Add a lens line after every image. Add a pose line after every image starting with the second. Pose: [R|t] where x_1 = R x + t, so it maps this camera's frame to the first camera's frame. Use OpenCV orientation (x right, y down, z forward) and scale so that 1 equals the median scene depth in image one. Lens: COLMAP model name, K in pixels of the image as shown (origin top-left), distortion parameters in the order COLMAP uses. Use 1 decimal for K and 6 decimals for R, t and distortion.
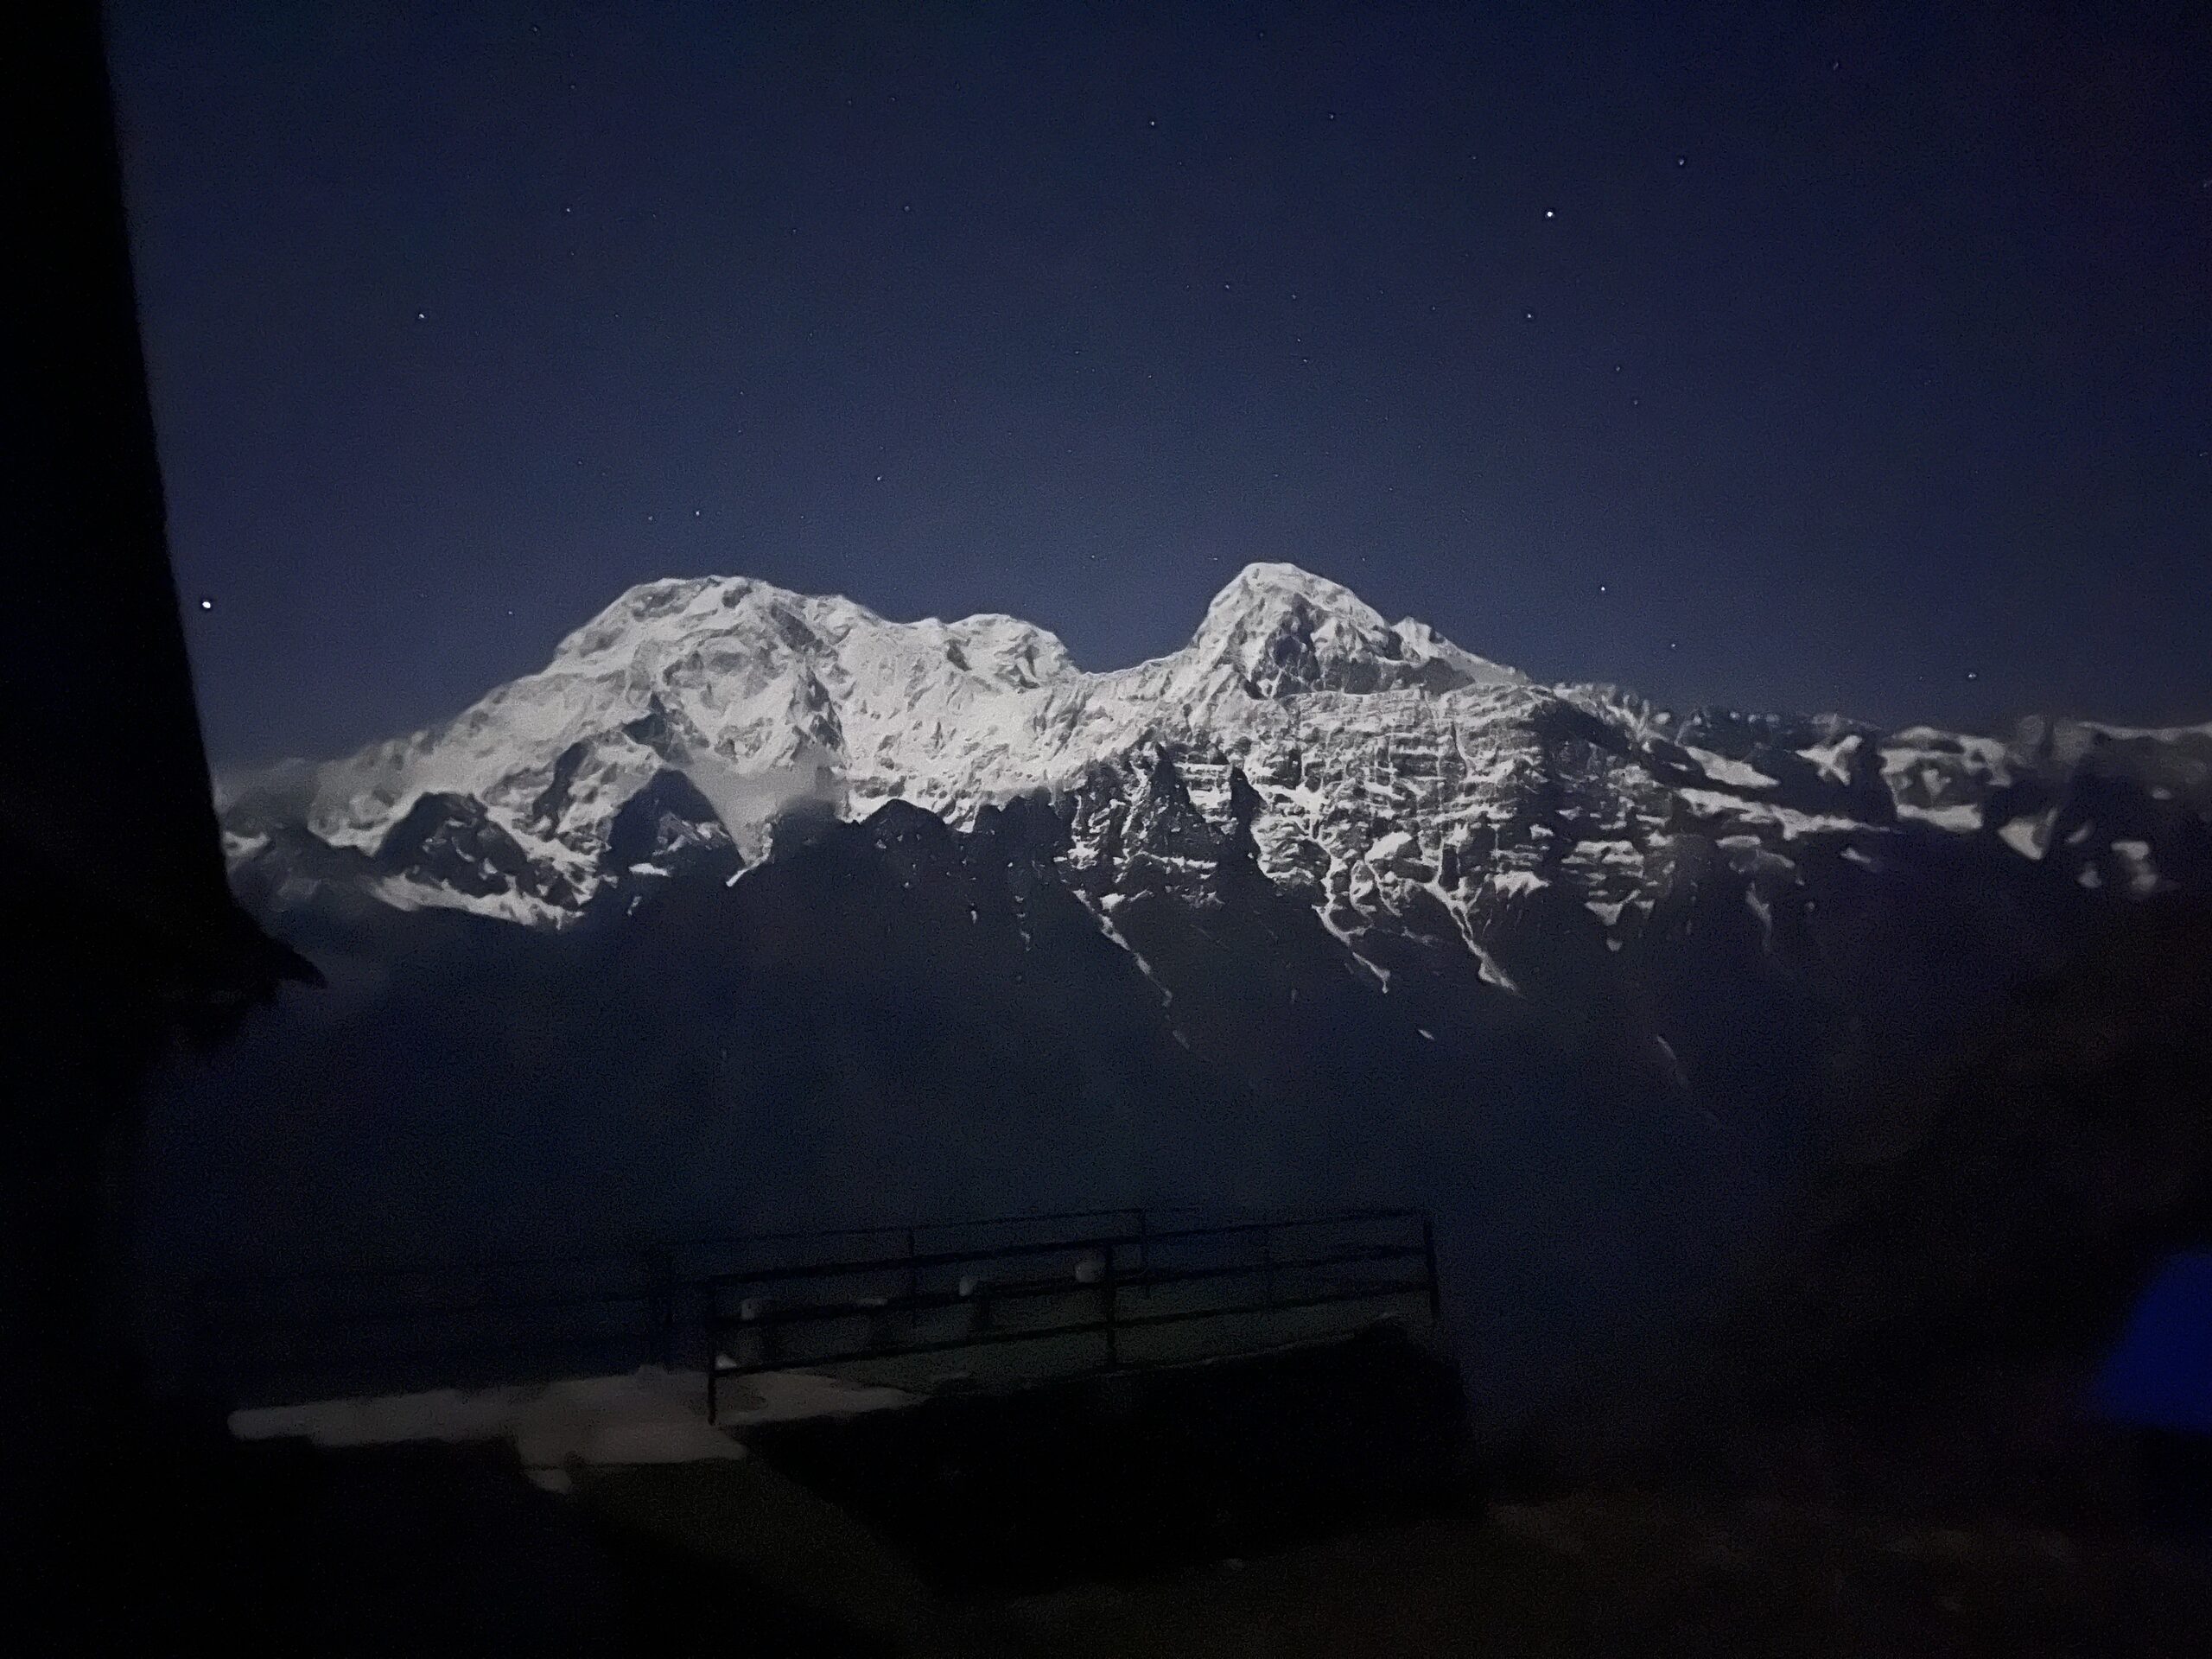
lens RADIAL K [[1673.0, 0, 1106.0], [0, 1673.0, 829.5], [0, 0, 1]] dist [0.109366, -0.000260]
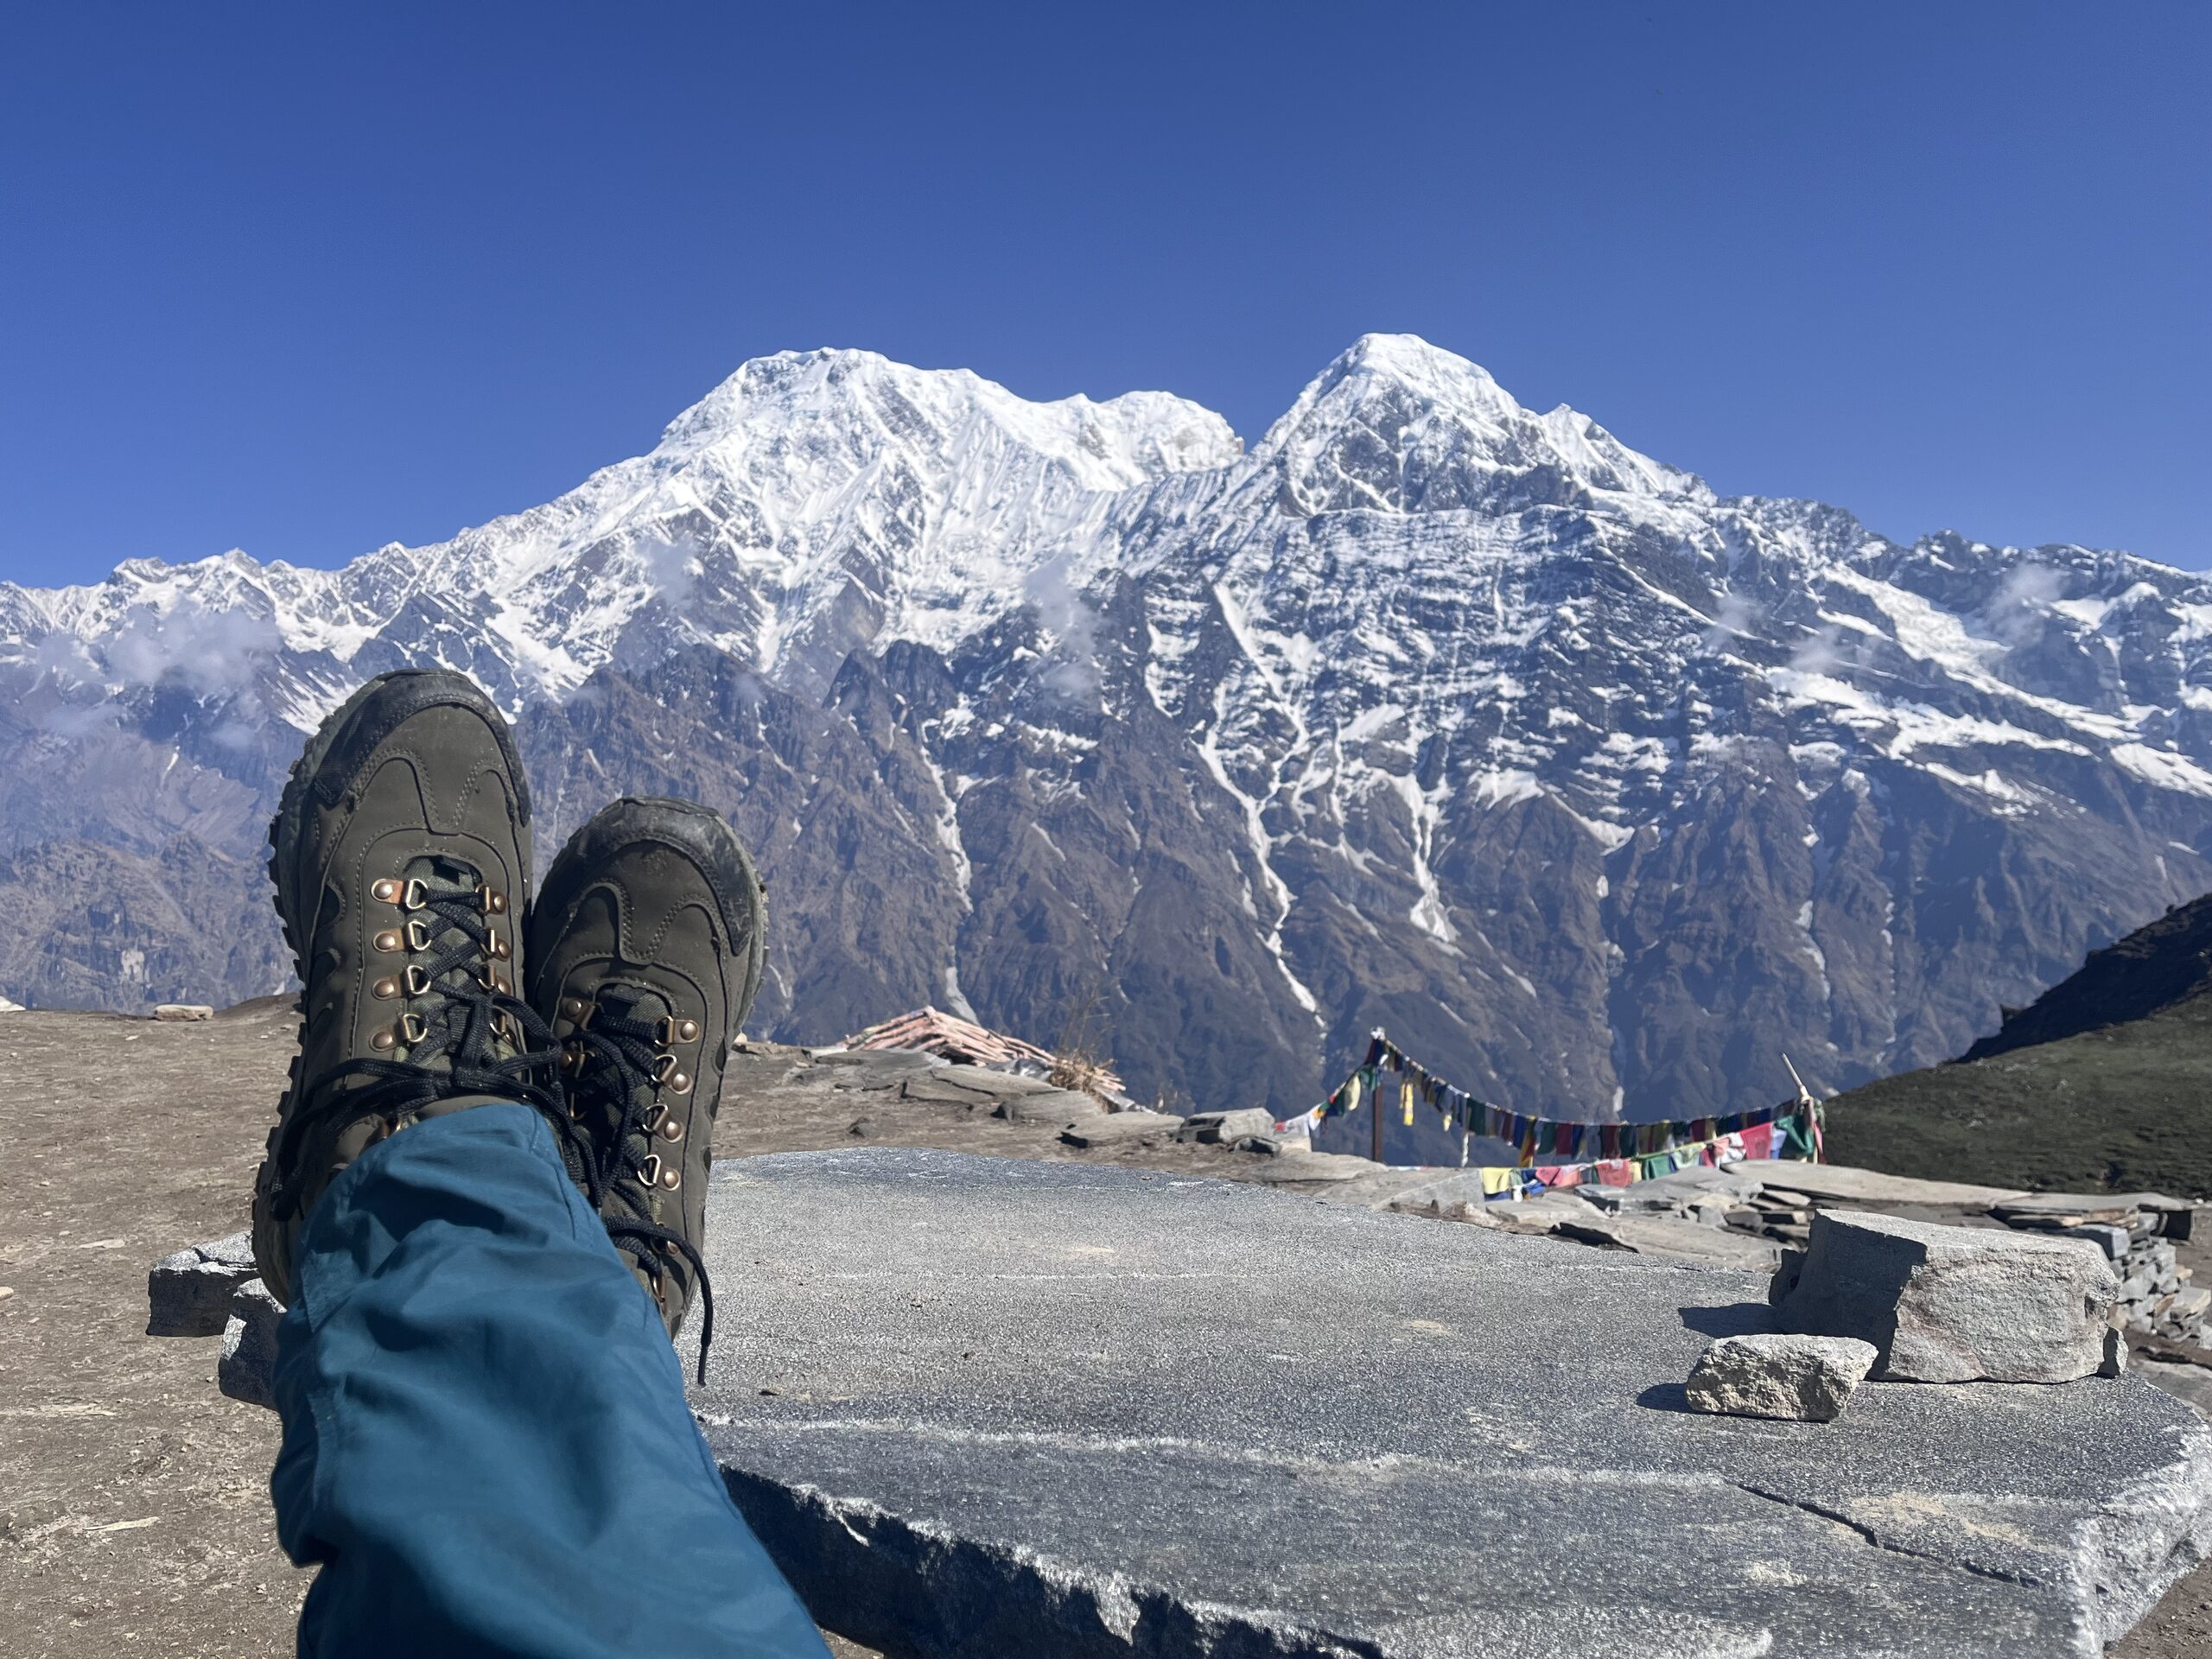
lens RADIAL K [[1667.6, 0, 1106.0], [0, 1667.6, 829.5], [0, 0, 1]] dist [0.063919, -0.000996]
pose [[0.966189, 0.071602, -0.247694, 0.235350], [-0.036843, 0.989149, 0.142221, -0.044548], [0.255190, -0.128287, 0.958343, 0.222795]]
